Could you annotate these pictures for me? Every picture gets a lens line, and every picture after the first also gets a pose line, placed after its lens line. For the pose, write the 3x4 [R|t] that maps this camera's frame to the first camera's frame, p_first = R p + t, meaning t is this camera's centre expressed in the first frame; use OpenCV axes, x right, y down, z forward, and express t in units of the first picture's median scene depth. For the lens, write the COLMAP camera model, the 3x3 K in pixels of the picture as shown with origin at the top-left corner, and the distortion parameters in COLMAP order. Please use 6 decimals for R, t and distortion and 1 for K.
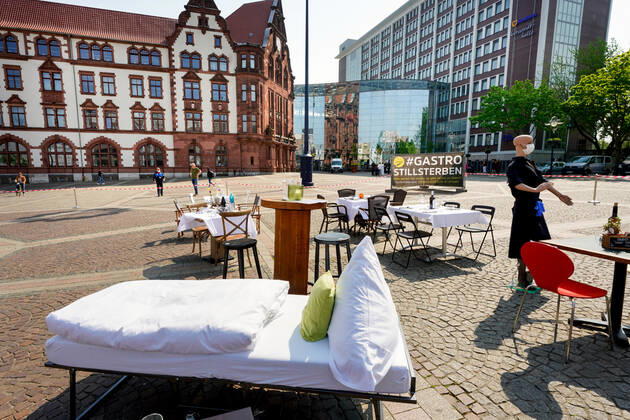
lens RADIAL K [[326.7, 0, 302.9], [0, 326.7, 215.1], [0, 0, 1]] dist [-0.002742, -0.000543]
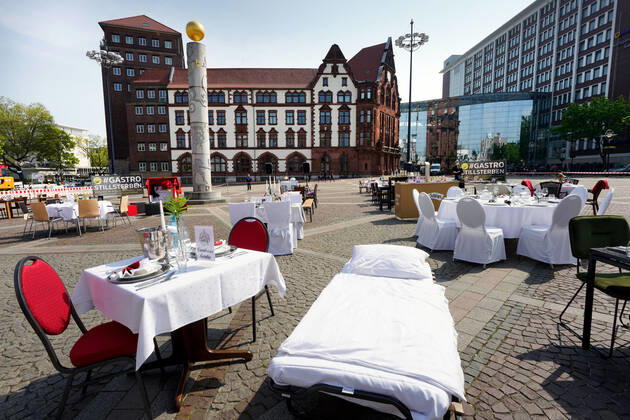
lens RADIAL K [[304.1, 0, 312.2], [0, 304.1, 207.4], [0, 0, 1]] dist [-0.001485, -0.000388]
pose [[0.955548, 0.026399, -0.293652, 0.003009], [-0.035299, 0.999063, -0.025049, 0.042389], [0.292715, 0.034301, 0.955584, -0.264588]]
